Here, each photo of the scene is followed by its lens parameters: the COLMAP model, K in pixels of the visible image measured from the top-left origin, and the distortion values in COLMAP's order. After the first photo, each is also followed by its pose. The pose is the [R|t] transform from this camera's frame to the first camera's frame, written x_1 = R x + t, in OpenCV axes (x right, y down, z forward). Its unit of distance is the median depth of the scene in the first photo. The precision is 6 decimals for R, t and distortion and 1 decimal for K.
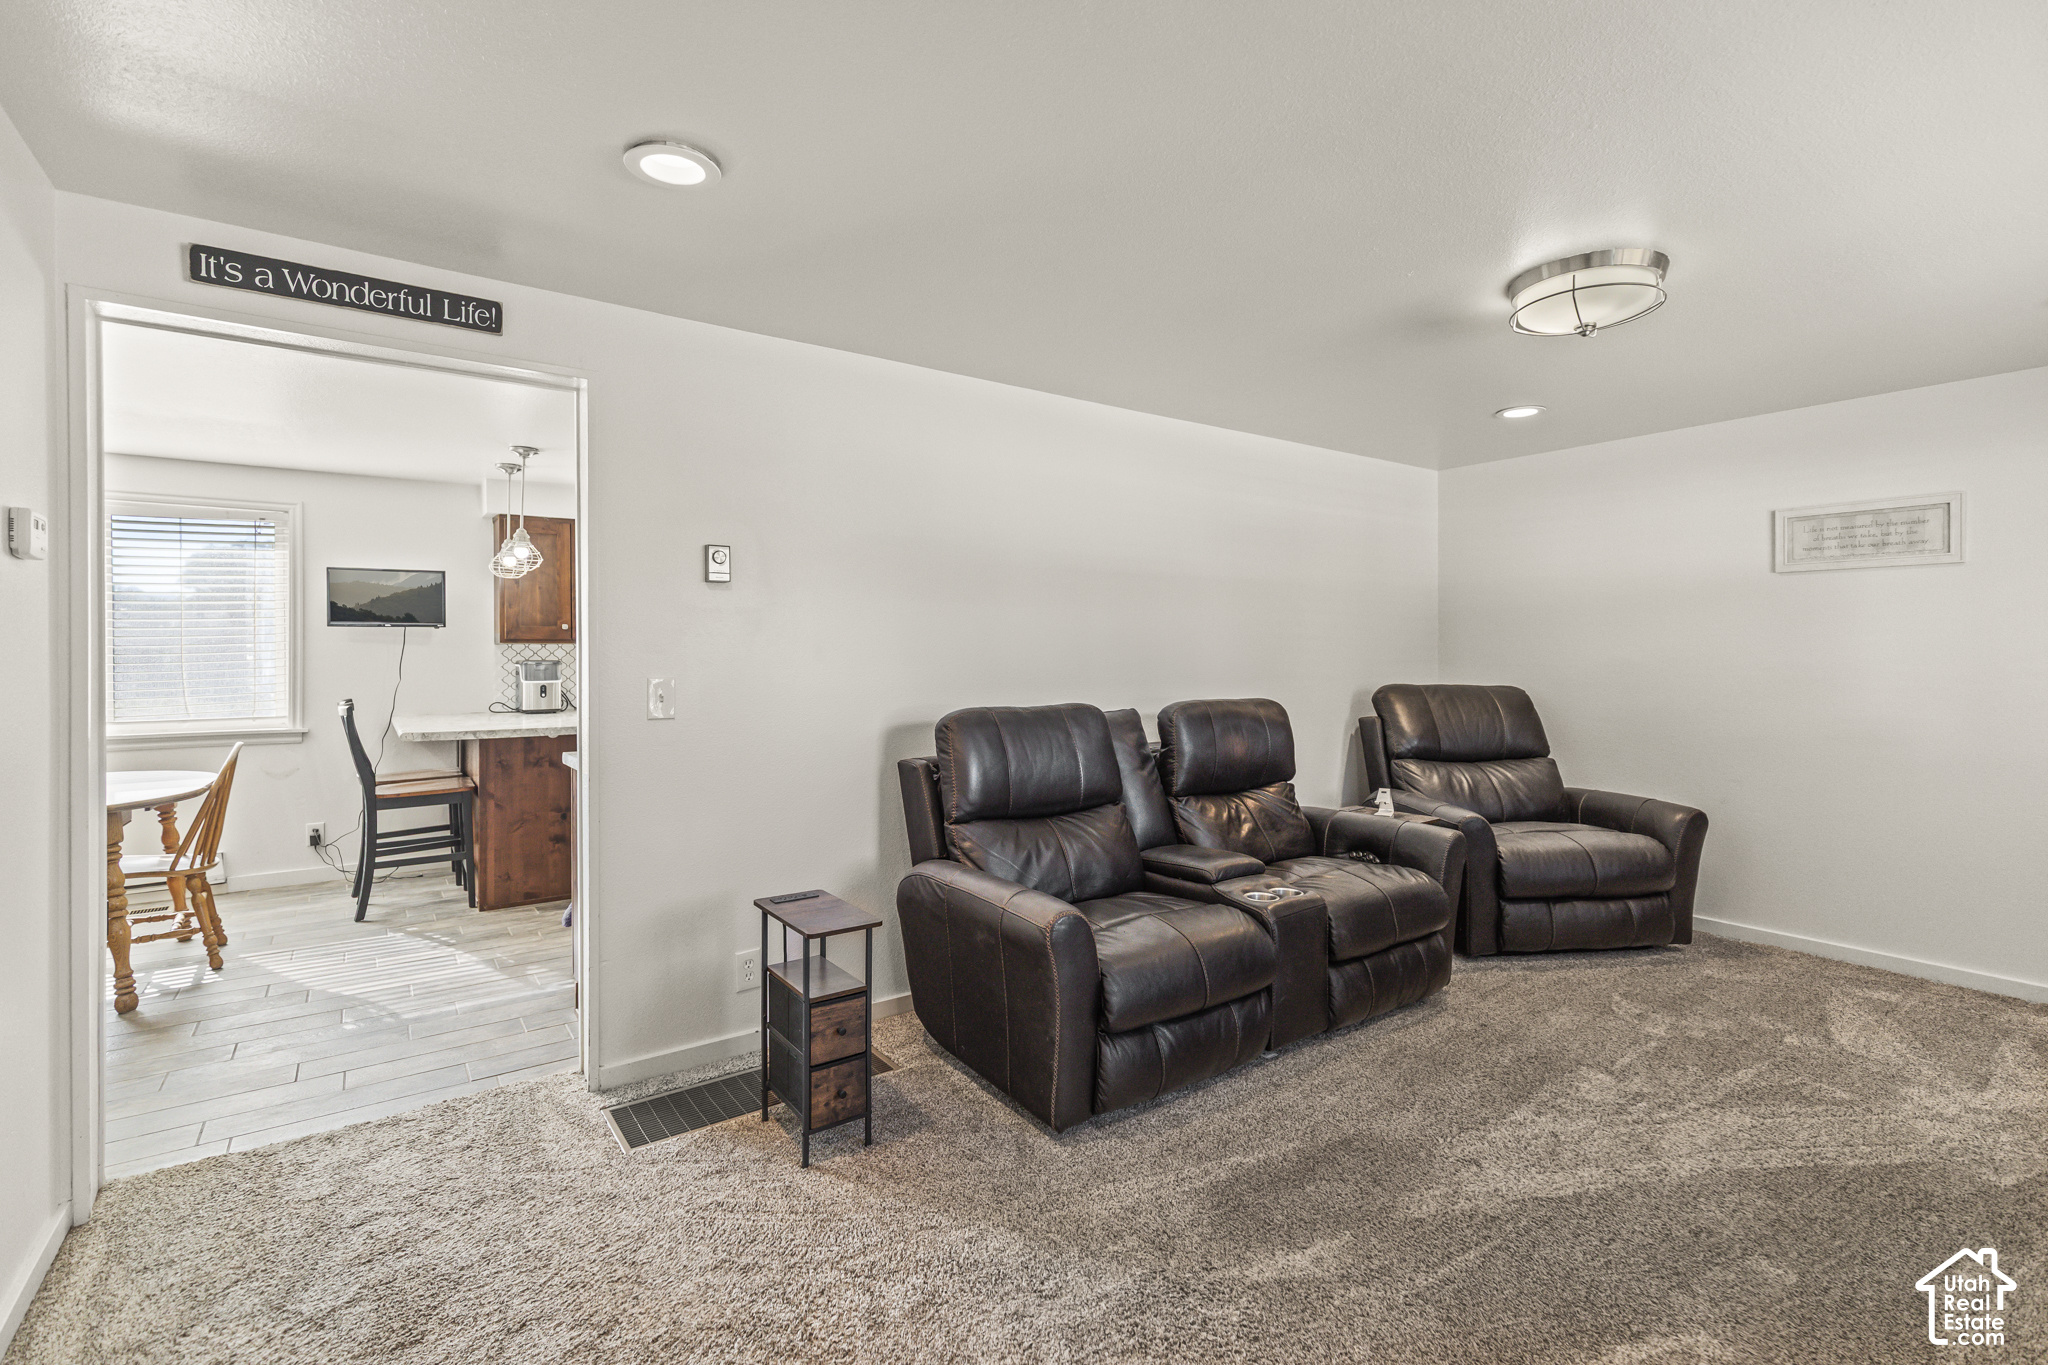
lens RADIAL K [[934.8, 0, 1024.2], [0, 934.8, 664.3], [0, 0, 1]] dist [0.000404, 0.000348]
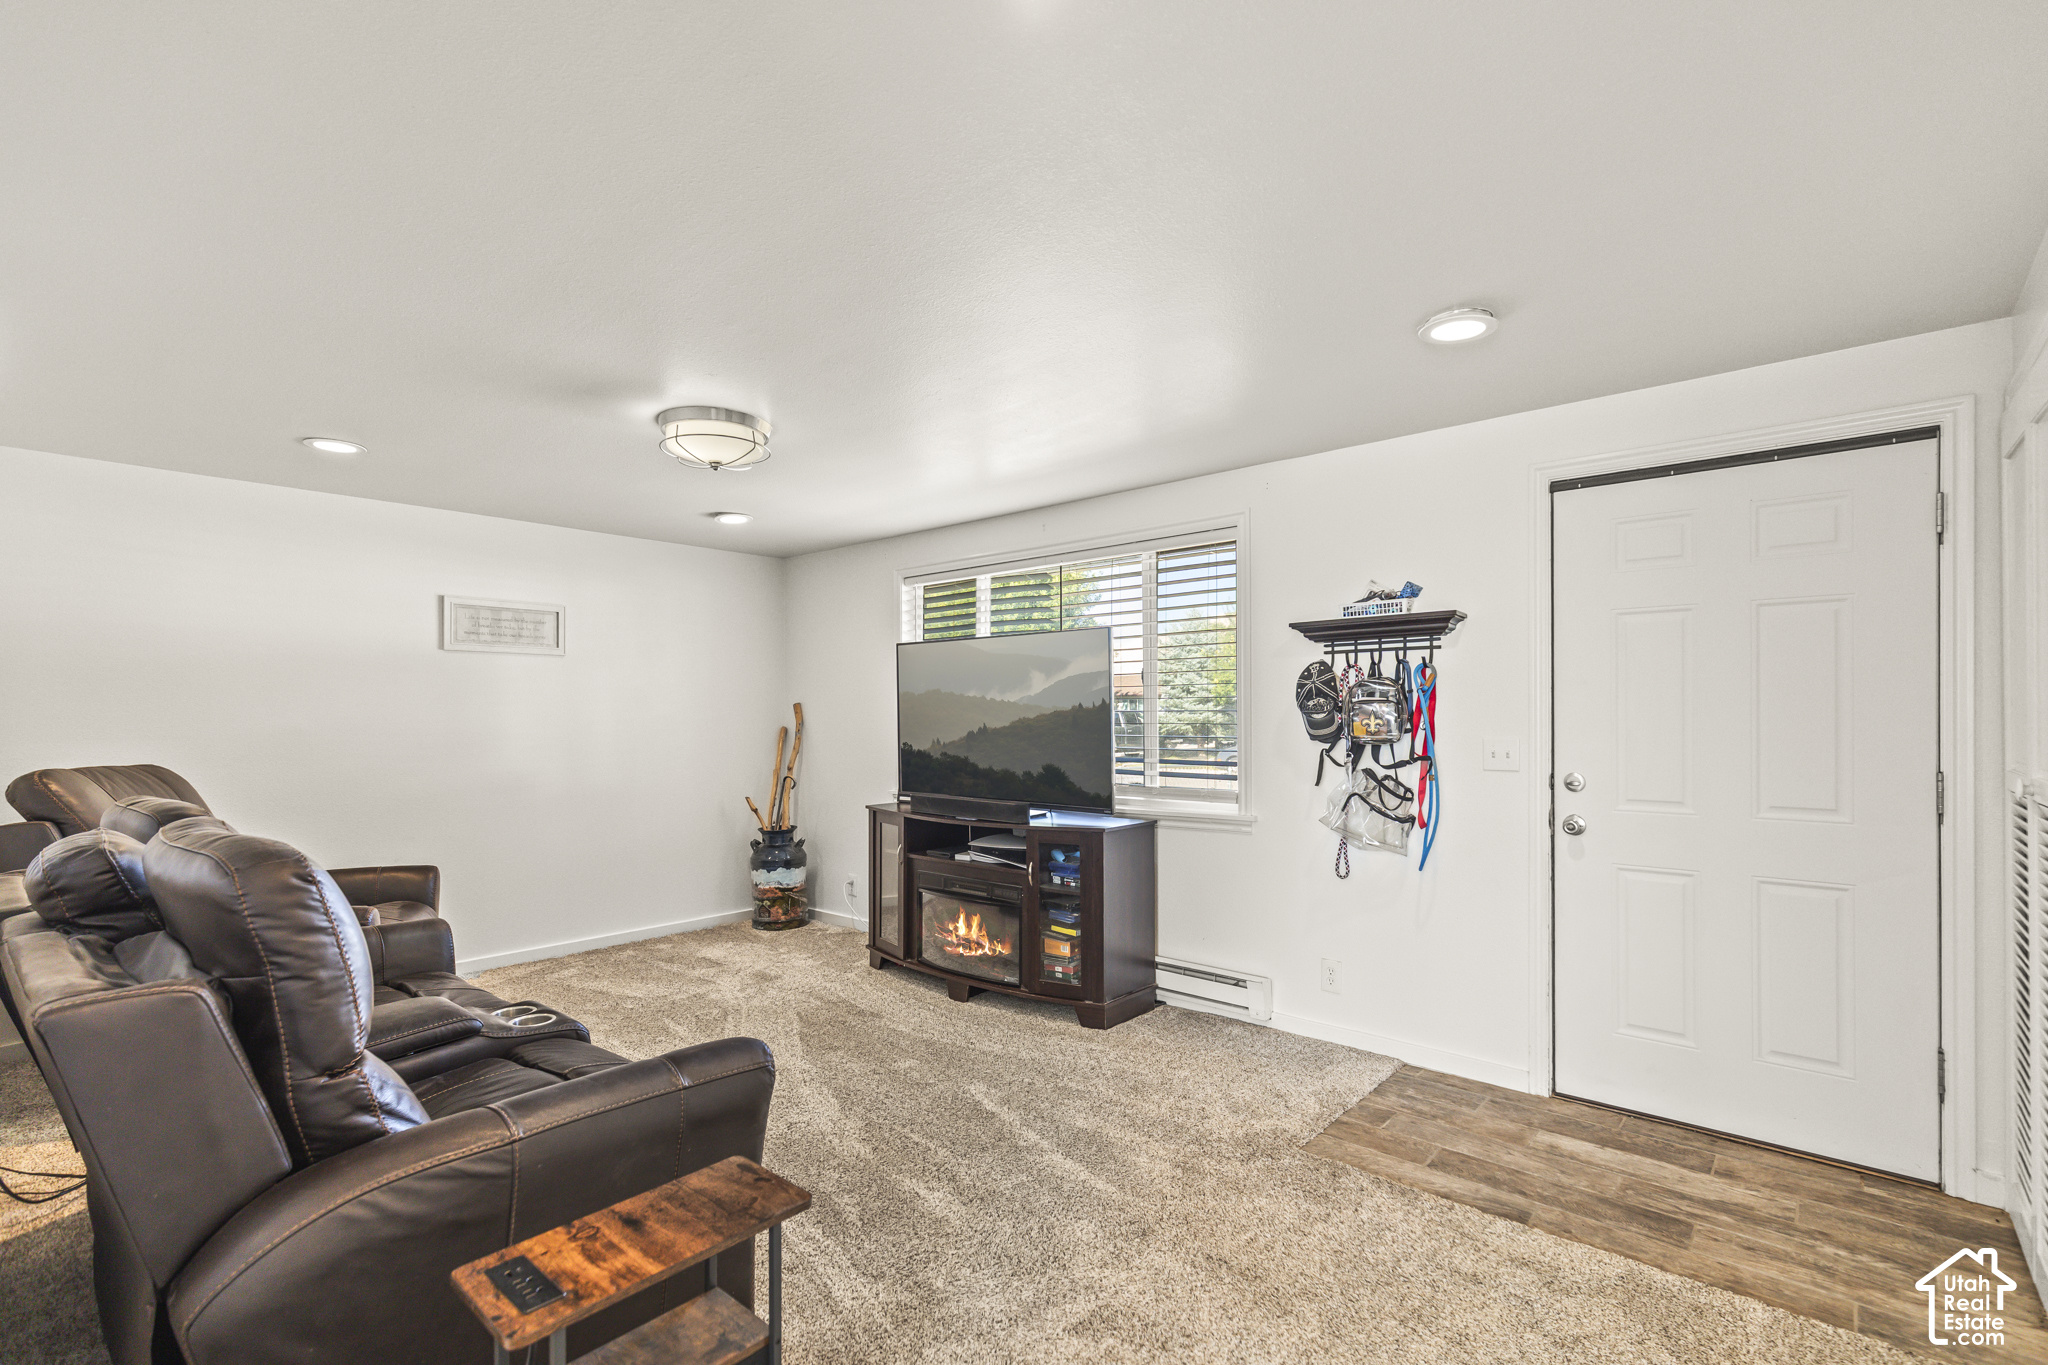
lens RADIAL K [[934.8, 0, 1024.7], [0, 934.8, 699.7], [0, 0, 1]] dist [0.000404, 0.000348]
pose [[-0.232147, 0.020671, 0.972461, -0.518806], [0.018766, 0.999683, -0.016770, -0.004059], [-0.972500, 0.014356, -0.232462, 0.621352]]
